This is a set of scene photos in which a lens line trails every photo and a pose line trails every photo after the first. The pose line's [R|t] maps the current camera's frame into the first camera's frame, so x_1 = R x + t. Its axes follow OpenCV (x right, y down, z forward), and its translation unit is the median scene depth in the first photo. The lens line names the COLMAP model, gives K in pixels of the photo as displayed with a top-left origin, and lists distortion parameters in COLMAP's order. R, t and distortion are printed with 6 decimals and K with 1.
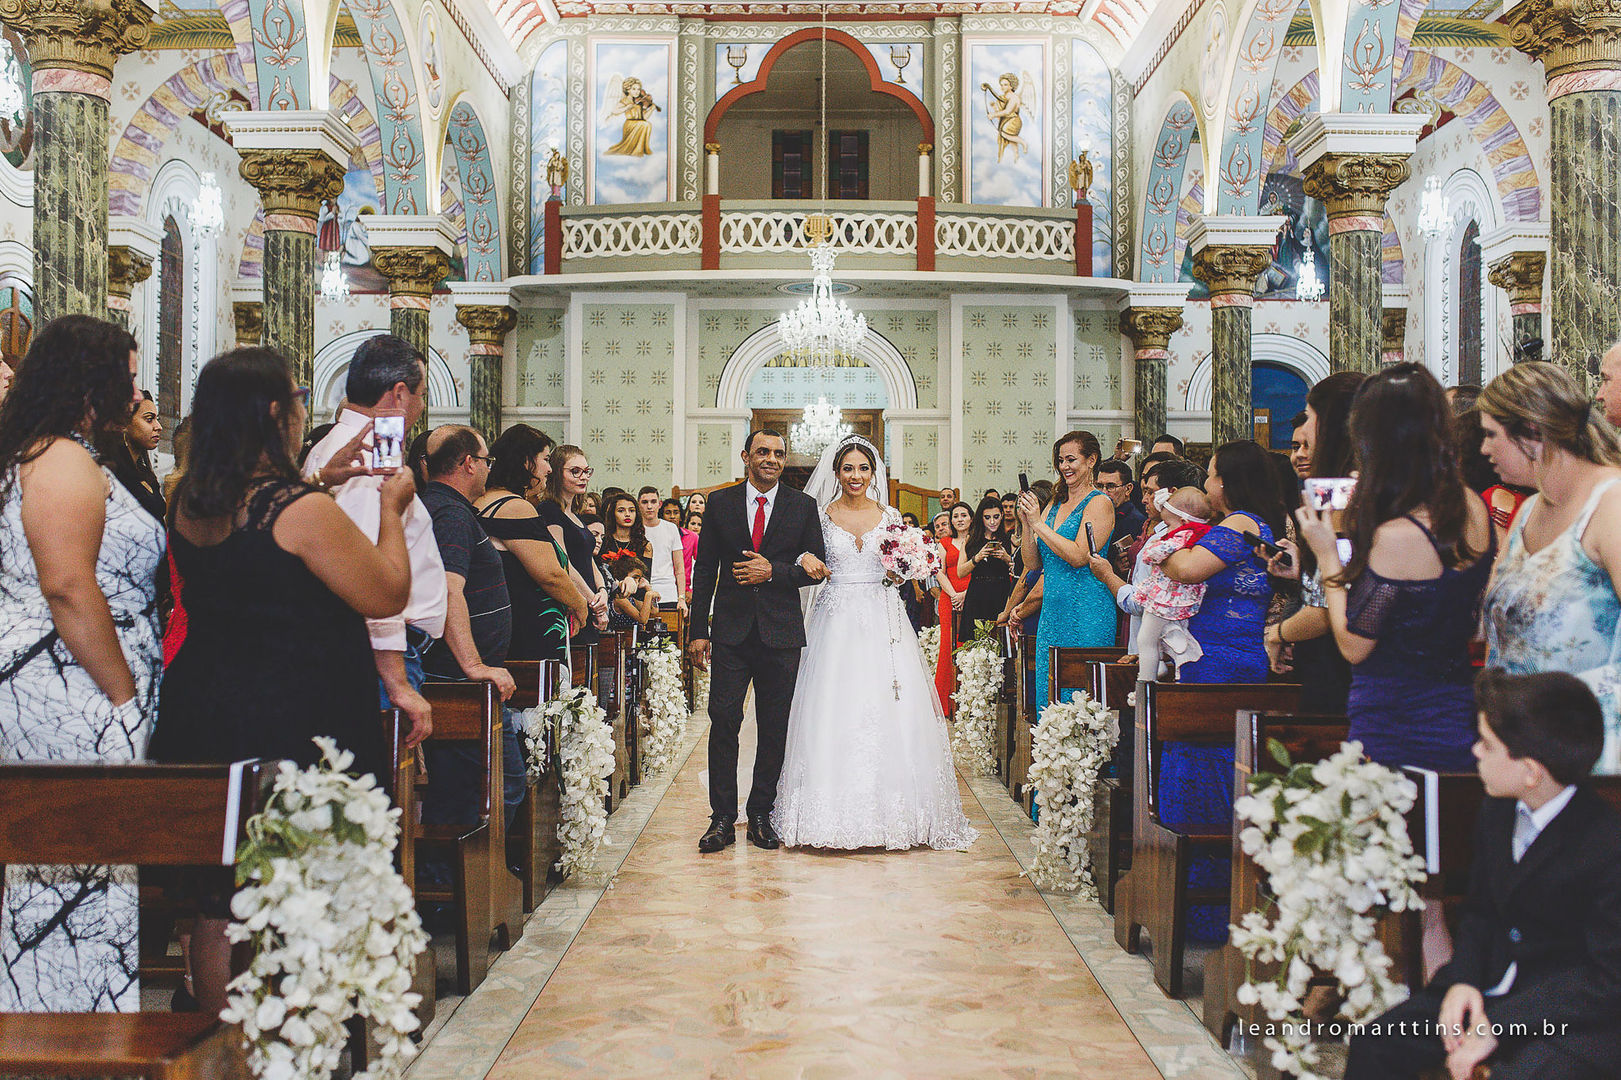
lens RADIAL K [[1596.9, 0, 809.6], [0, 1596.9, 526.9], [0, 0, 1]] dist [-0.013728, 0.000000]
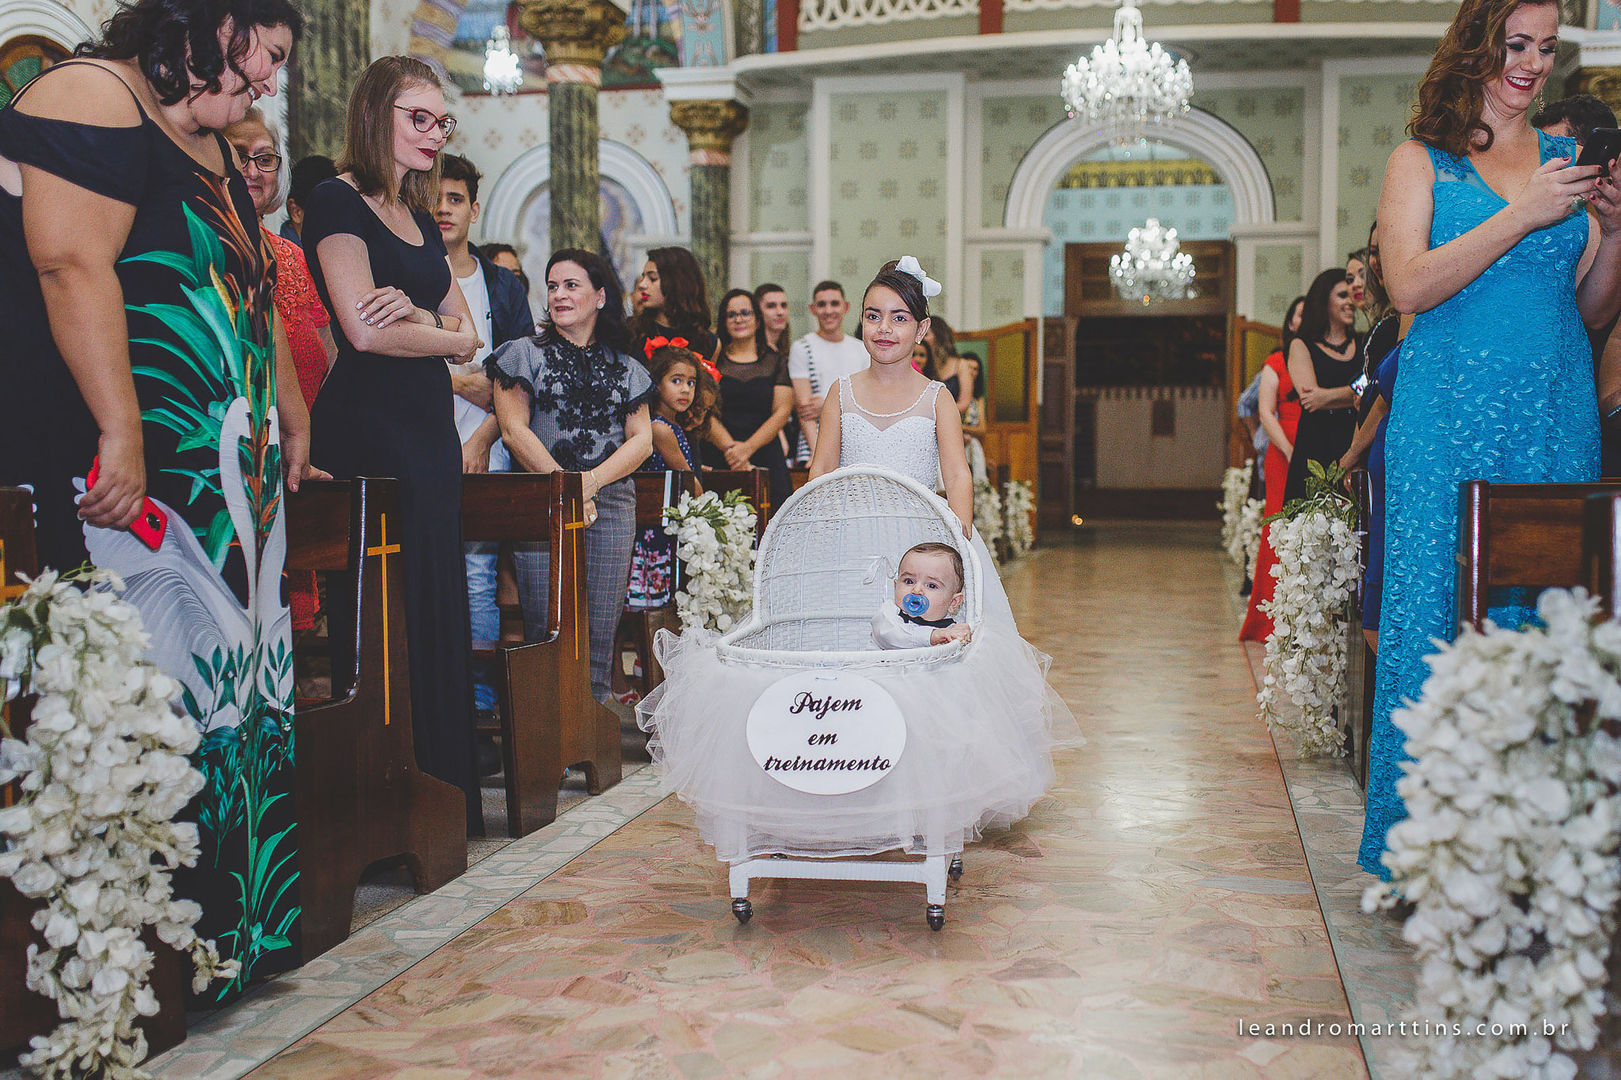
lens RADIAL K [[1782.5, 0, 872.3], [0, 1782.5, 592.3], [0, 0, 1]] dist [-0.005568, 0.000000]
pose [[0.986474, 0.009361, -0.163653, 0.021082], [0.006817, 0.995162, 0.098013, 0.015381], [0.163778, -0.097803, 0.981637, 0.144307]]
